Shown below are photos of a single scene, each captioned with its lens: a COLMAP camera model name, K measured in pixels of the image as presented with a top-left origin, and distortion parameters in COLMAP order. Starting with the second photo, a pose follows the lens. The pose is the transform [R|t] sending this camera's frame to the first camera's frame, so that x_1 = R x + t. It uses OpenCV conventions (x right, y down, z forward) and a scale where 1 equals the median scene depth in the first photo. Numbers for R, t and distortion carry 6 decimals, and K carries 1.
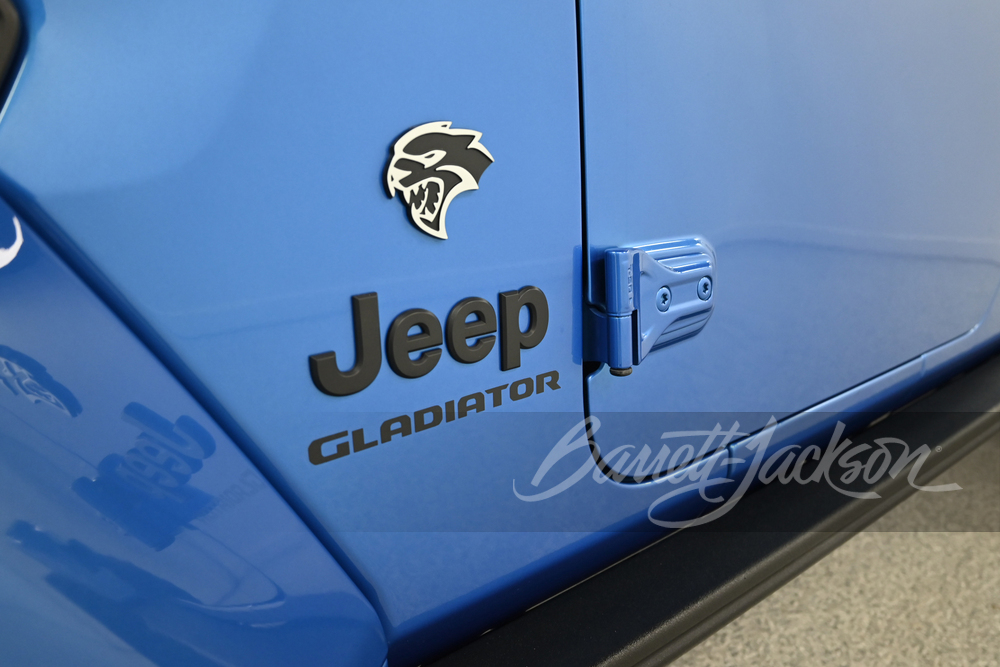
lens RADIAL K [[831.6, 0, 502.6], [0, 831.6, 339.9], [0, 0, 1]] dist [-0.000001, 0.010283]
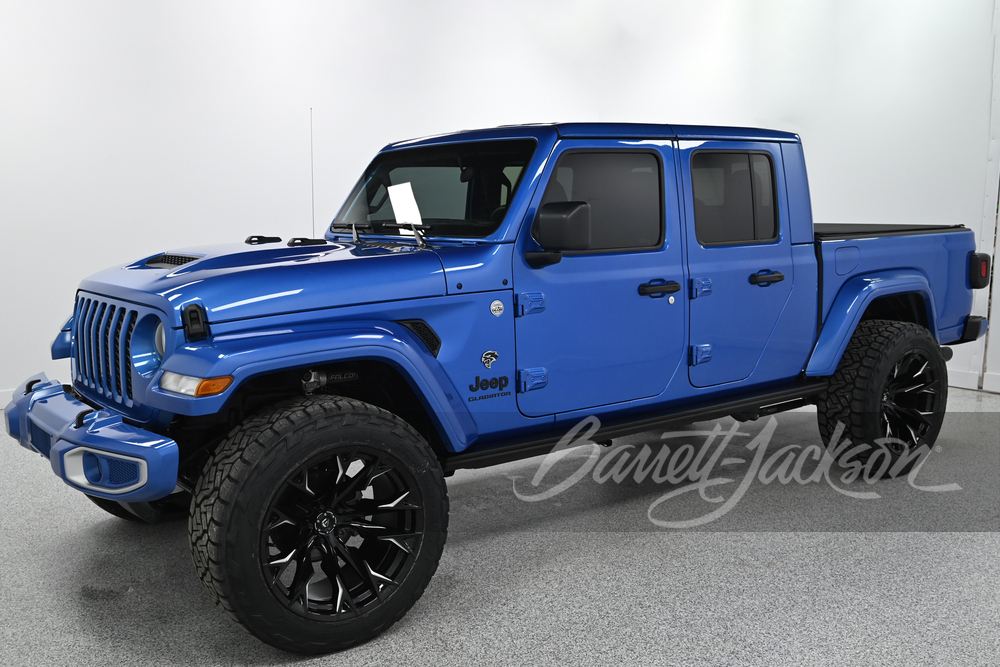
lens RADIAL K [[923.5, 0, 510.2], [0, 923.5, 373.8], [0, 0, 1]] dist [-0.007519, 0.006680]
pose [[0.995074, 0.037830, -0.091636, 0.725184], [-0.044193, 0.996676, -0.068438, 0.394168], [0.088742, 0.072151, 0.993438, -5.953927]]
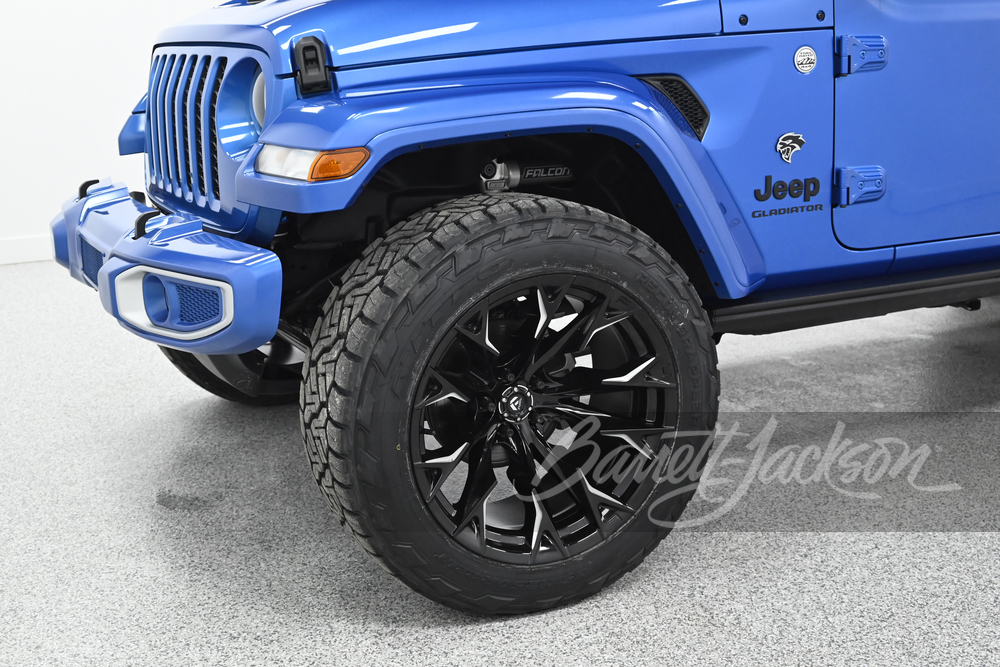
lens RADIAL K [[1235.6, 0, 503.1], [0, 1235.6, 326.3], [0, 0, 1]] dist [-0.002375, 0.000000]
pose [[0.956201, 0.071640, -0.283808, 0.326740], [-0.073137, 0.997308, 0.005330, 0.680079], [0.283426, 0.015660, 0.958866, -4.707632]]
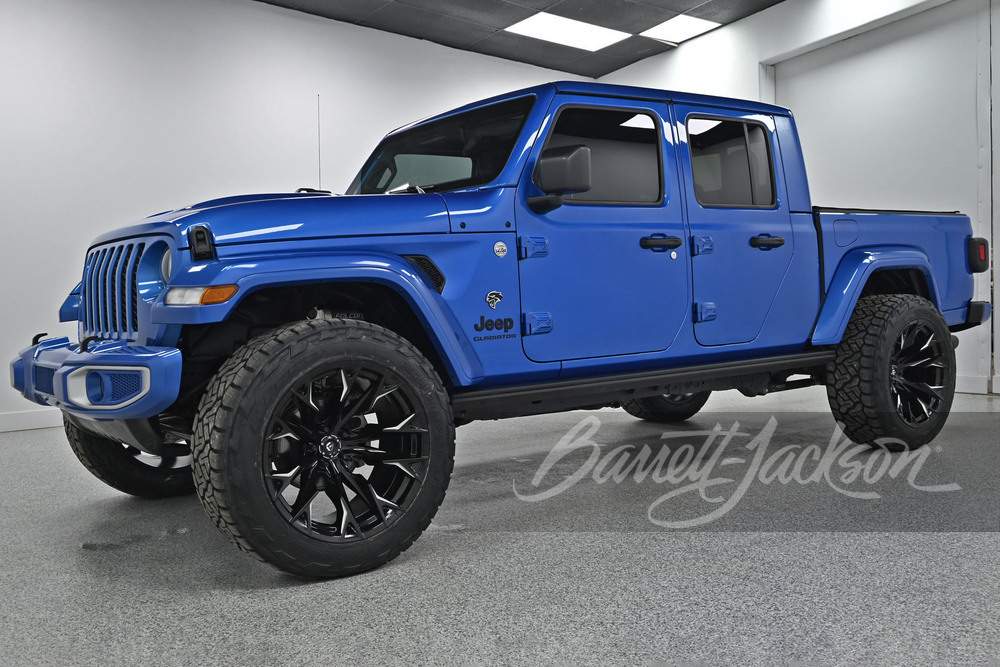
lens RADIAL K [[919.5, 0, 513.9], [0, 919.5, 339.5], [0, 0, 1]] dist [-0.012578, 0.018952]
pose [[0.995035, 0.003469, -0.099469, 0.770435], [-0.022372, 0.981614, -0.189563, 1.431265], [0.096983, 0.190847, 0.976817, -5.782557]]
